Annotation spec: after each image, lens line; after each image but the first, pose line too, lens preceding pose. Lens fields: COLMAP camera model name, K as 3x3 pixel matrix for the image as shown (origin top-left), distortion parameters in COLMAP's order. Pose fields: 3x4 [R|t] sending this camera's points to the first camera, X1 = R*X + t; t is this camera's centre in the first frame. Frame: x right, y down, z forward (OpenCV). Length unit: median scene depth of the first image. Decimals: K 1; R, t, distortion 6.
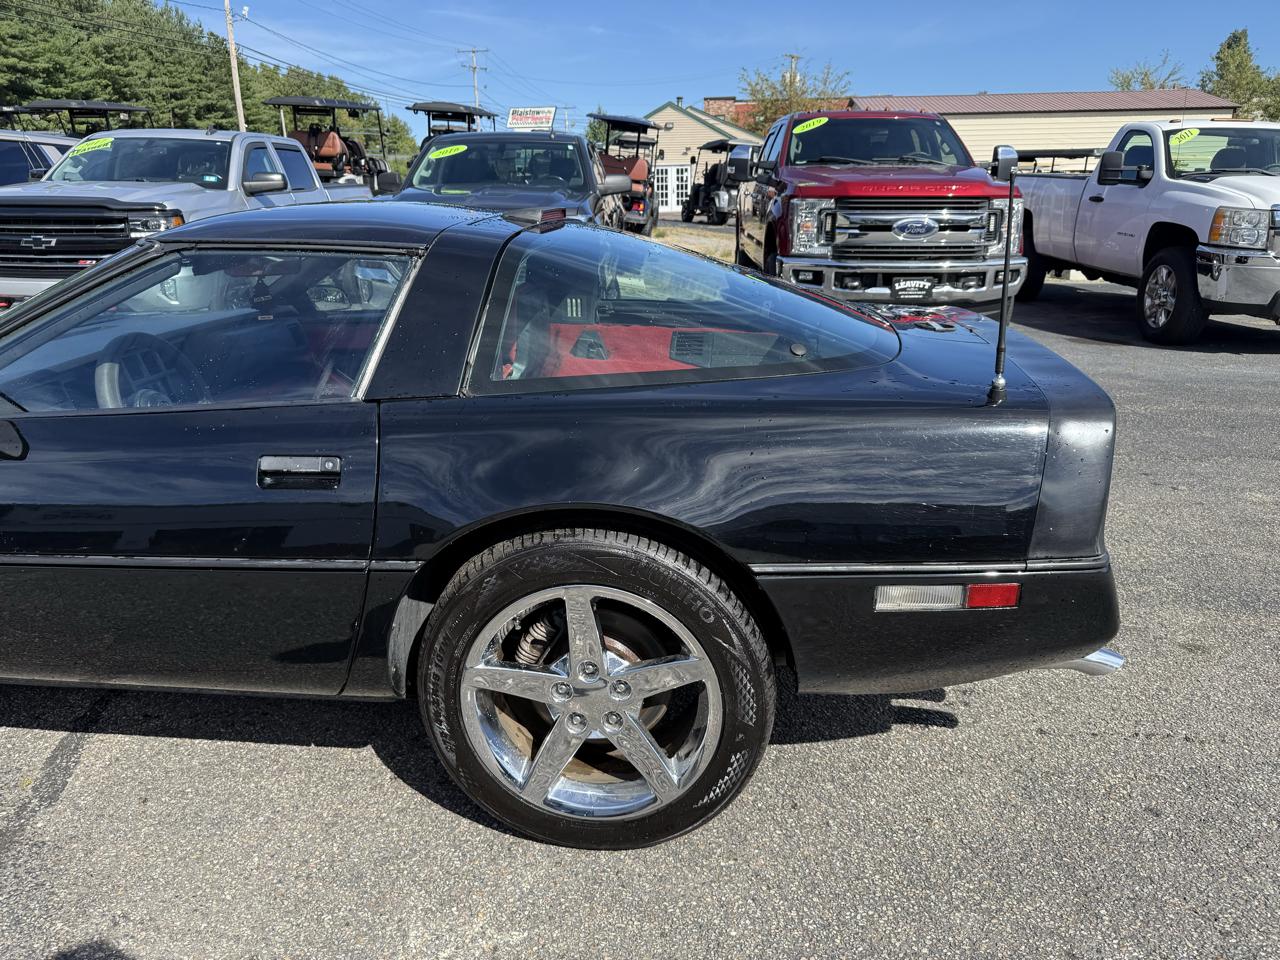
lens RADIAL K [[909.8, 0, 632.9], [0, 909.8, 479.5], [0, 0, 1]] dist [-0.005612, -0.008460]
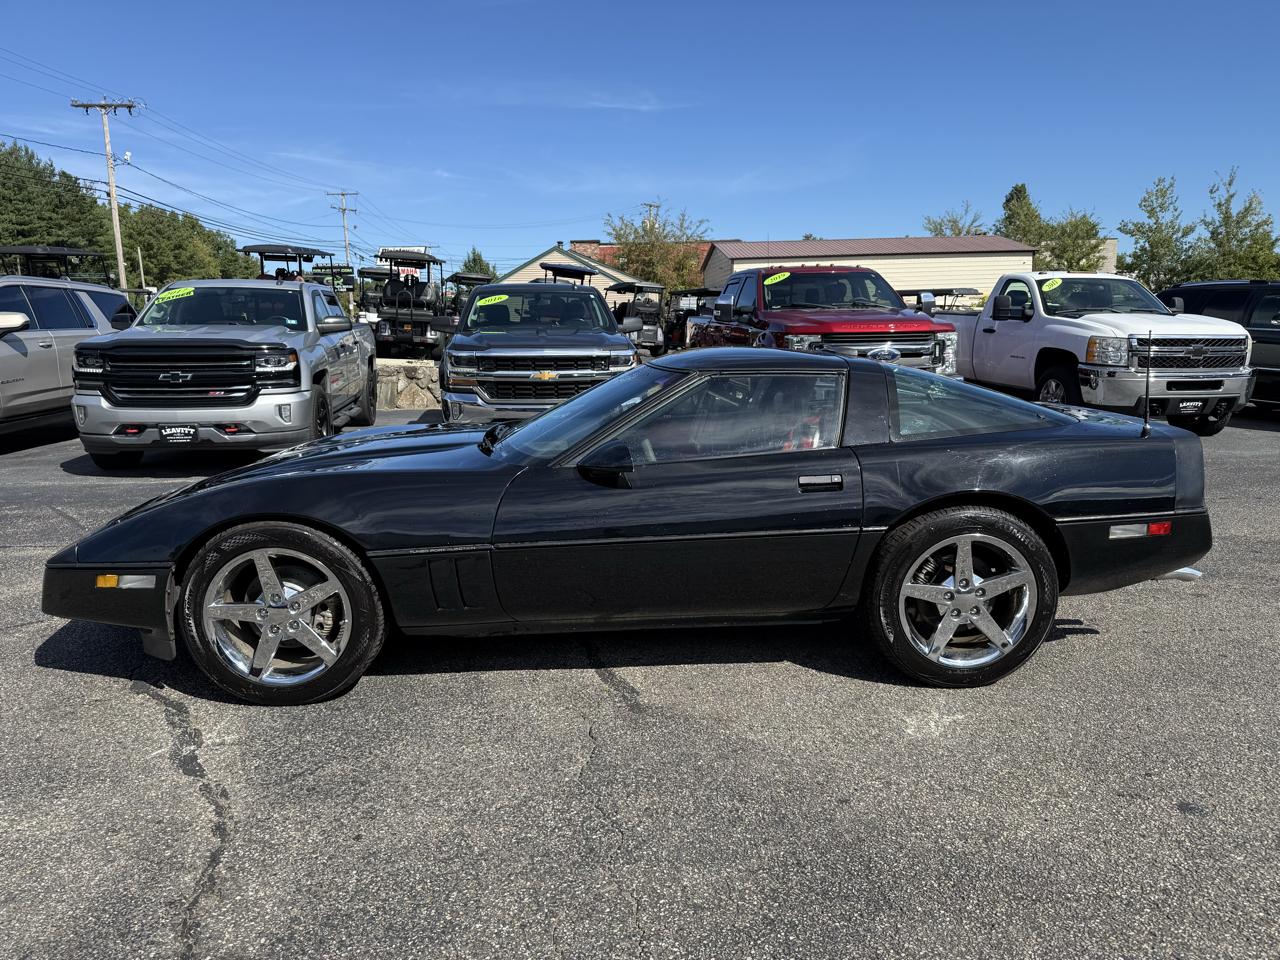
lens RADIAL K [[905.9, 0, 641.4], [0, 905.9, 483.6], [0, 0, 1]] dist [0.000841, -0.009313]
pose [[0.985568, -0.037209, 0.165138, -0.212635], [0.058643, 0.990183, -0.126883, 0.042339], [-0.158796, 0.134736, 0.978075, -0.161229]]
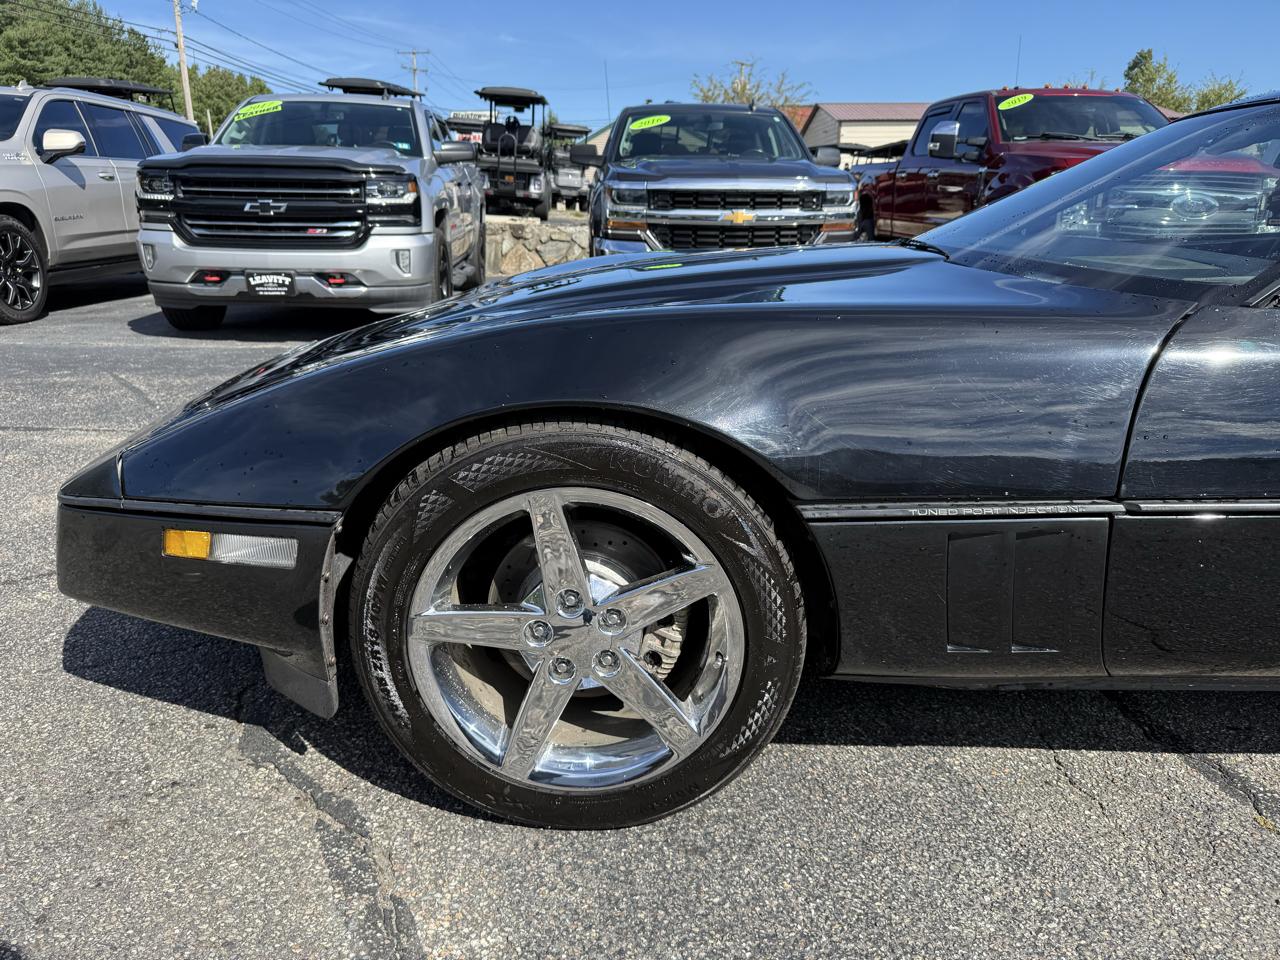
lens RADIAL K [[909.8, 0, 632.9], [0, 909.8, 479.5], [0, 0, 1]] dist [-0.005612, -0.008460]
pose [[0.996101, -0.019894, 0.085953, -0.303804], [0.020661, 0.999754, -0.008045, 0.012916], [-0.085772, 0.009790, 0.996267, 0.074907]]
